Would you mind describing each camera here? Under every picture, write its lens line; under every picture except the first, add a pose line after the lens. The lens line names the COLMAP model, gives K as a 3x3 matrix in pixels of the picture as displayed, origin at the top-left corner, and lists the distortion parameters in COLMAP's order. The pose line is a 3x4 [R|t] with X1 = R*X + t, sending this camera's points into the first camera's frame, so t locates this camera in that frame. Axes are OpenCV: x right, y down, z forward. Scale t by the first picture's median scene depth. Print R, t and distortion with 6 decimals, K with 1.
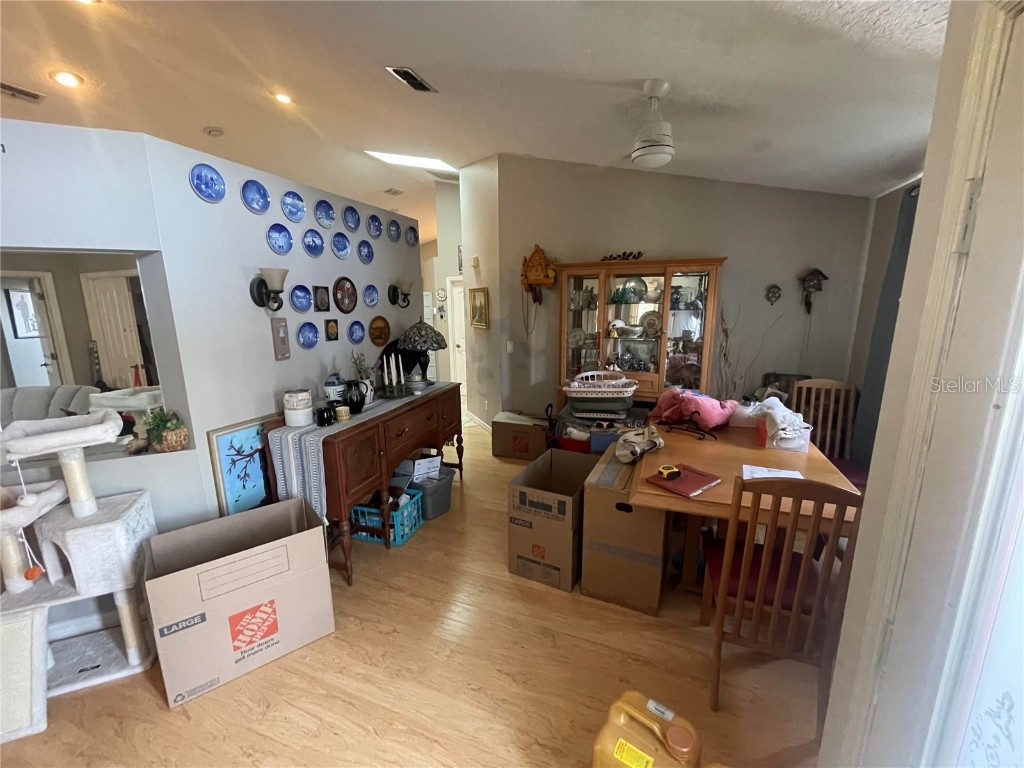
lens RADIAL K [[413.3, 0, 509.6], [0, 413.3, 385.8], [0, 0, 1]] dist [0.000793, -0.000221]
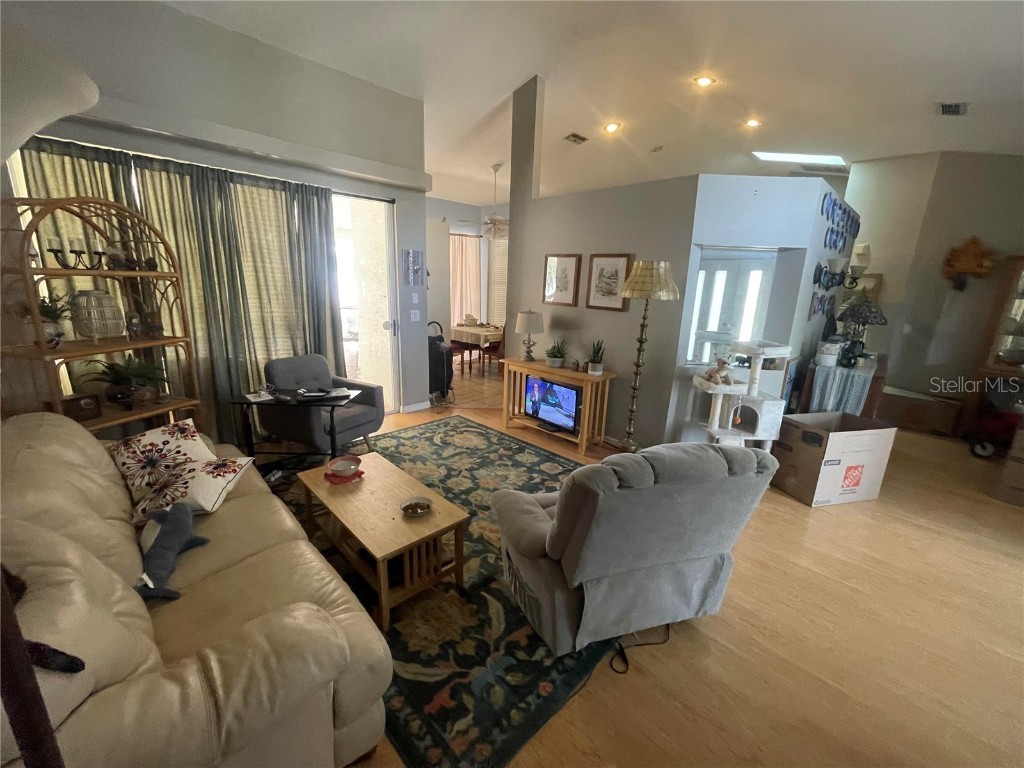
lens RADIAL K [[413.3, 0, 514.5], [0, 413.3, 382.2], [0, 0, 1]] dist [0.000793, -0.000221]
pose [[0.913202, 0.140300, -0.382594, -0.548049], [-0.123743, 0.990003, 0.067682, 0.109617], [0.388265, -0.014464, 0.921434, -0.457543]]
